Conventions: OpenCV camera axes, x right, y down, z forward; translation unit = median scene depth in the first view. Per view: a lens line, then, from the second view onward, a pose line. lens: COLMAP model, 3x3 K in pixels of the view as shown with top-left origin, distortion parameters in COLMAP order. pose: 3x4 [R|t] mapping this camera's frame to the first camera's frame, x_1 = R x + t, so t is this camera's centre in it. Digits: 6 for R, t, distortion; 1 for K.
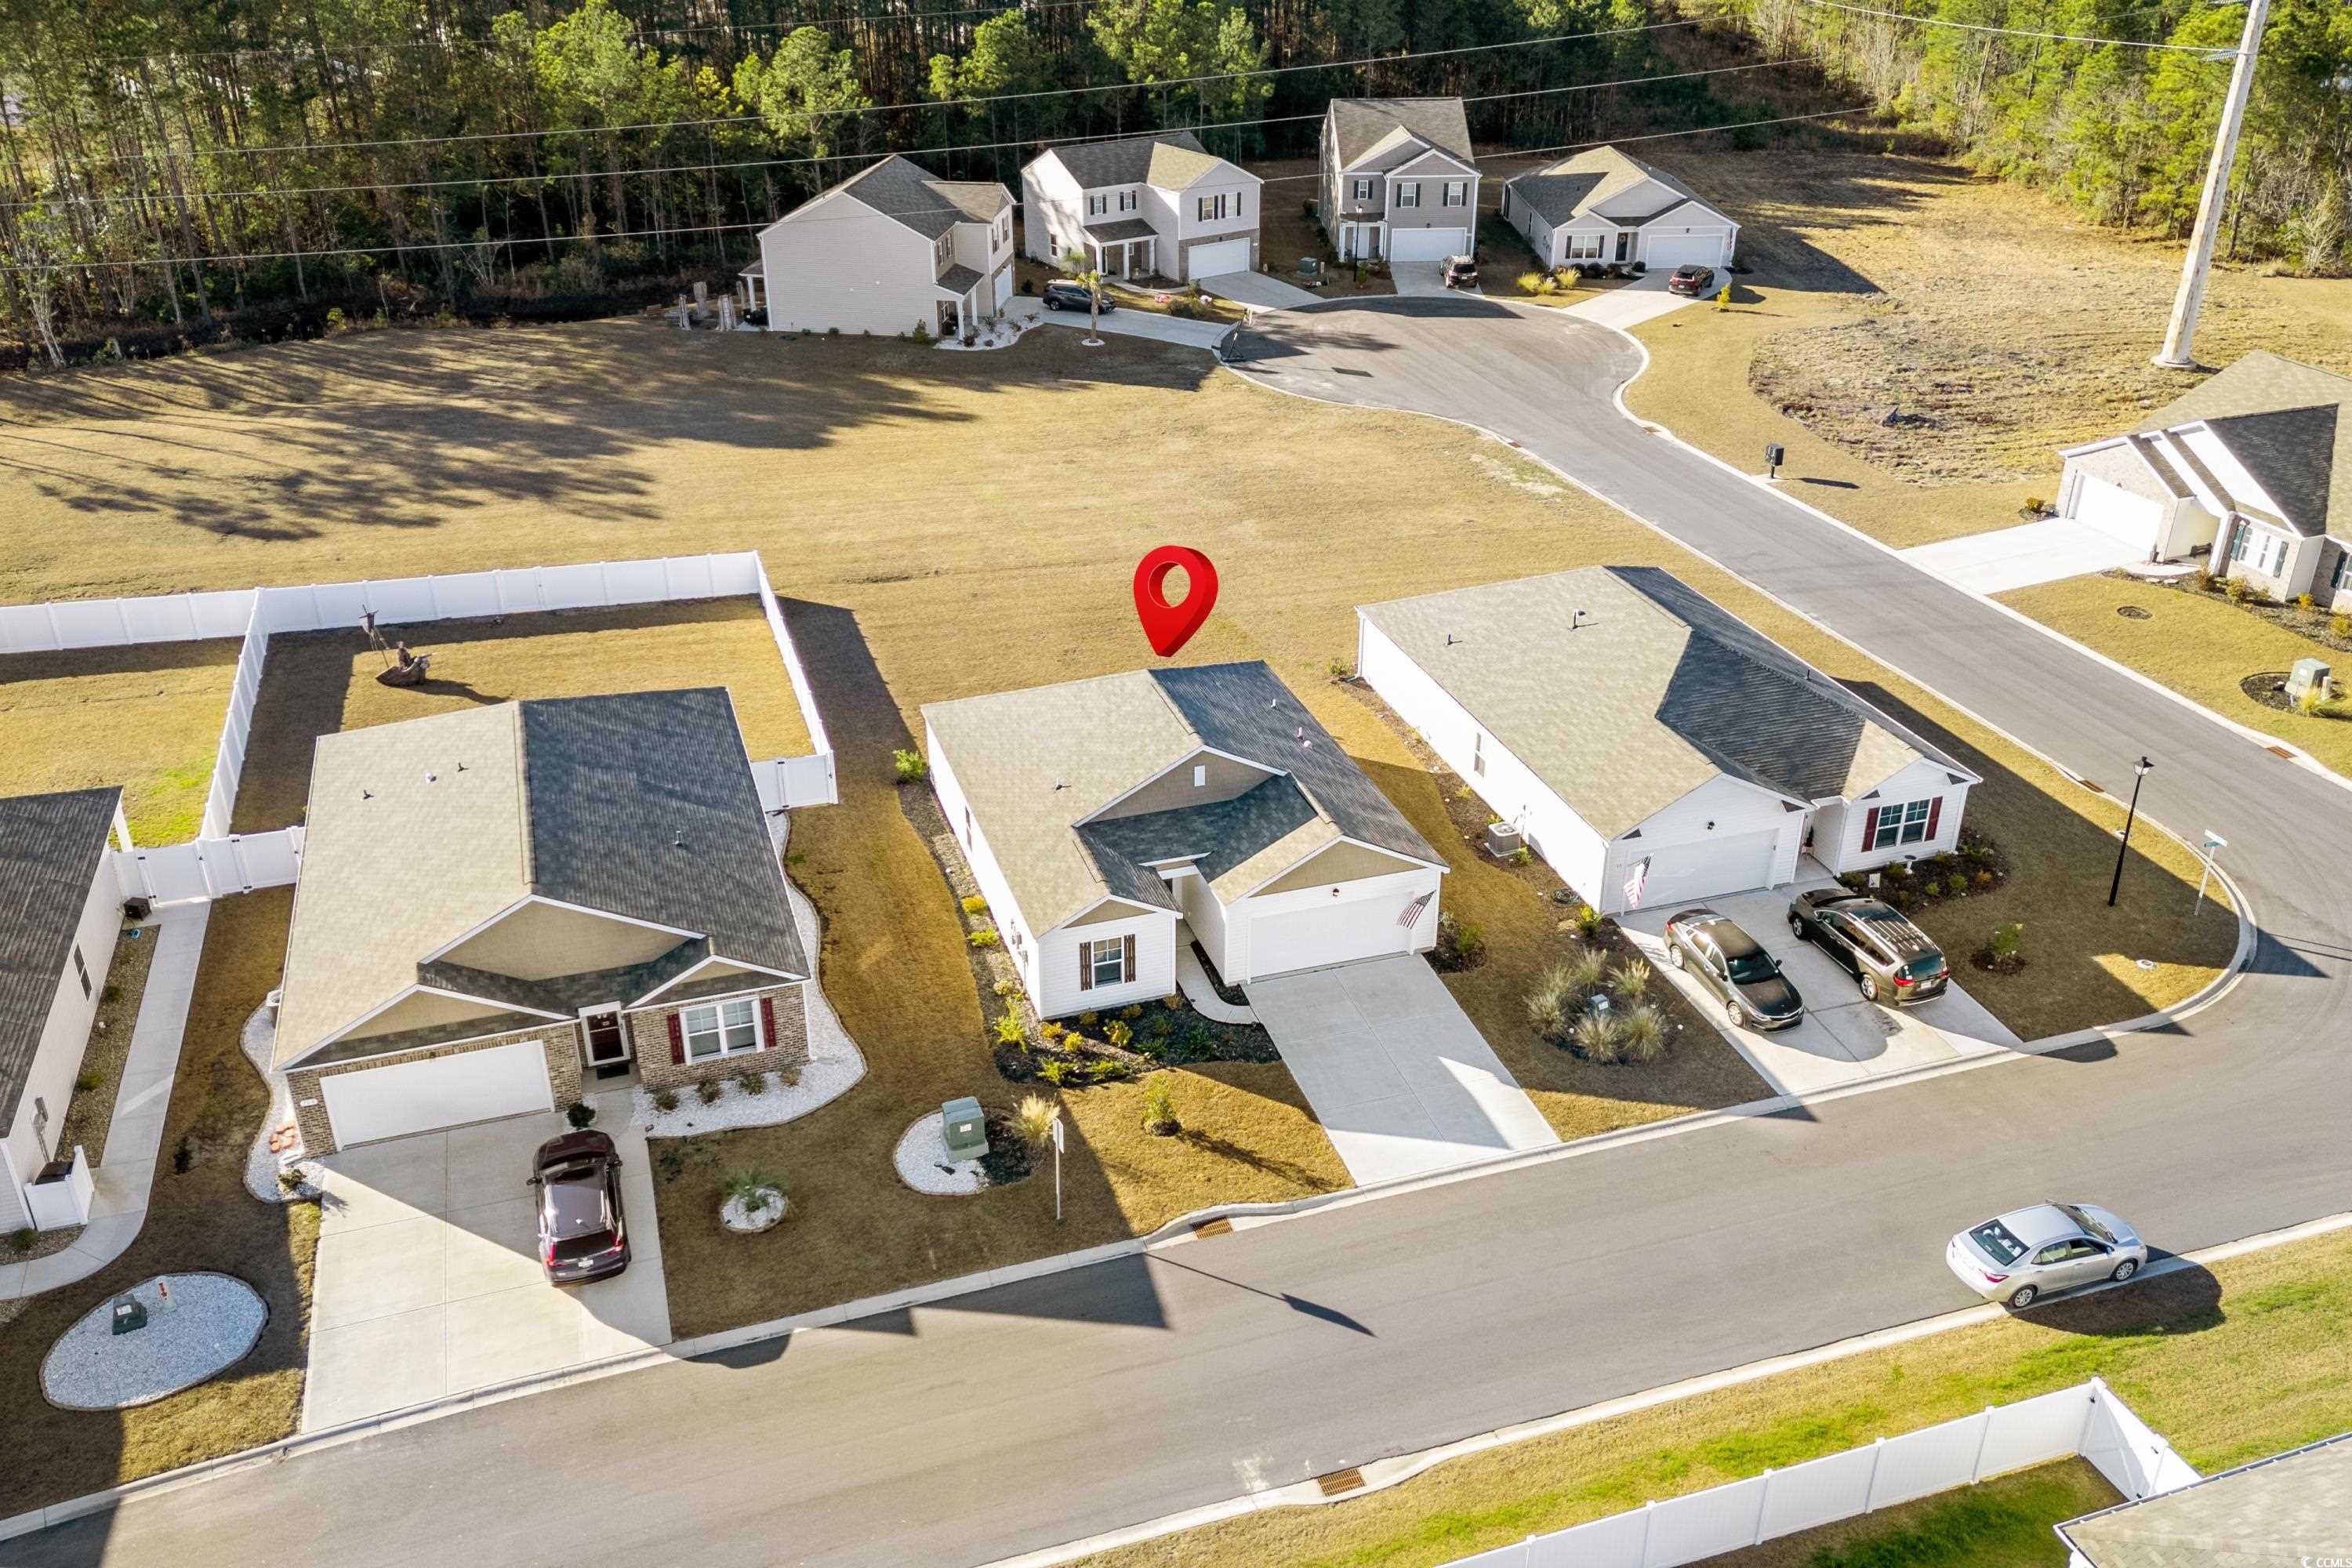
lens RADIAL K [[1948.2, 0, 1176.0], [0, 1948.2, 784.0], [0, 0, 1]] dist [0.103261, -0.162558]
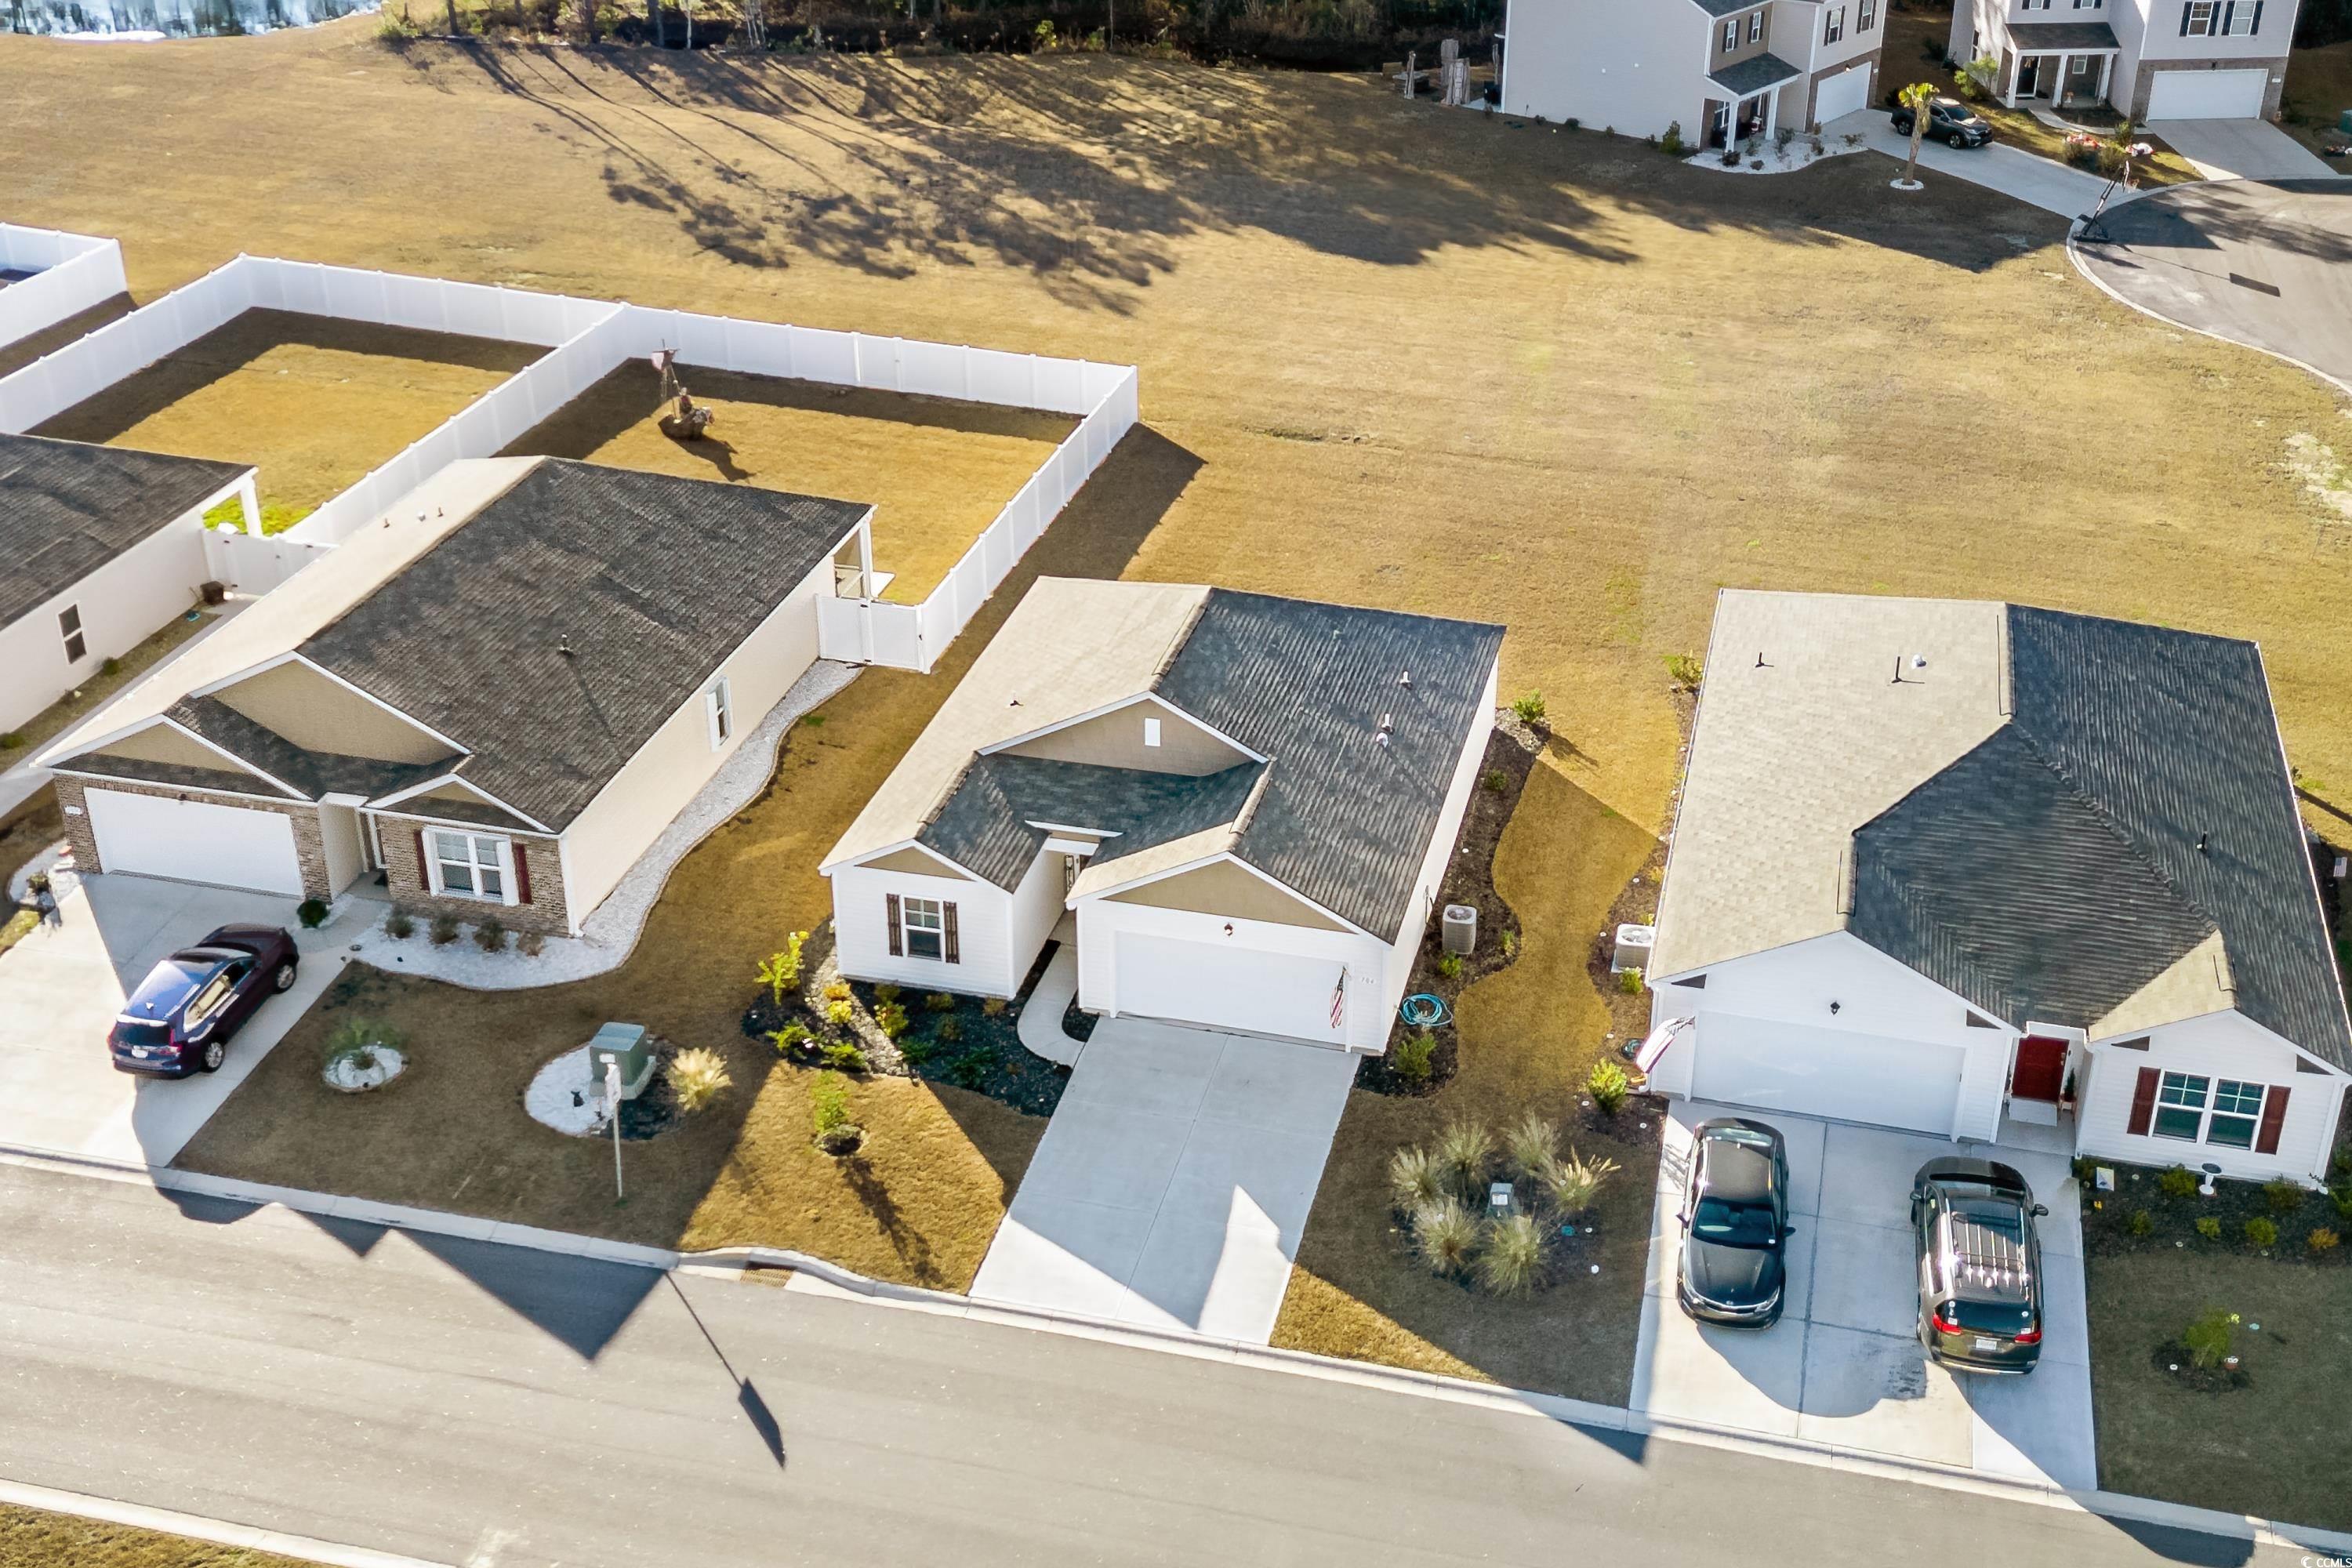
lens RADIAL K [[2556.7, 0, 1176.0], [0, 2556.7, 784.0], [0, 0, 1]] dist [0.184341, -0.473147]
pose [[0.838253, 0.257175, -0.480826, 0.311026], [-0.246798, 0.965242, 0.086013, -0.045021], [0.486234, 0.046566, 0.872587, 0.098213]]
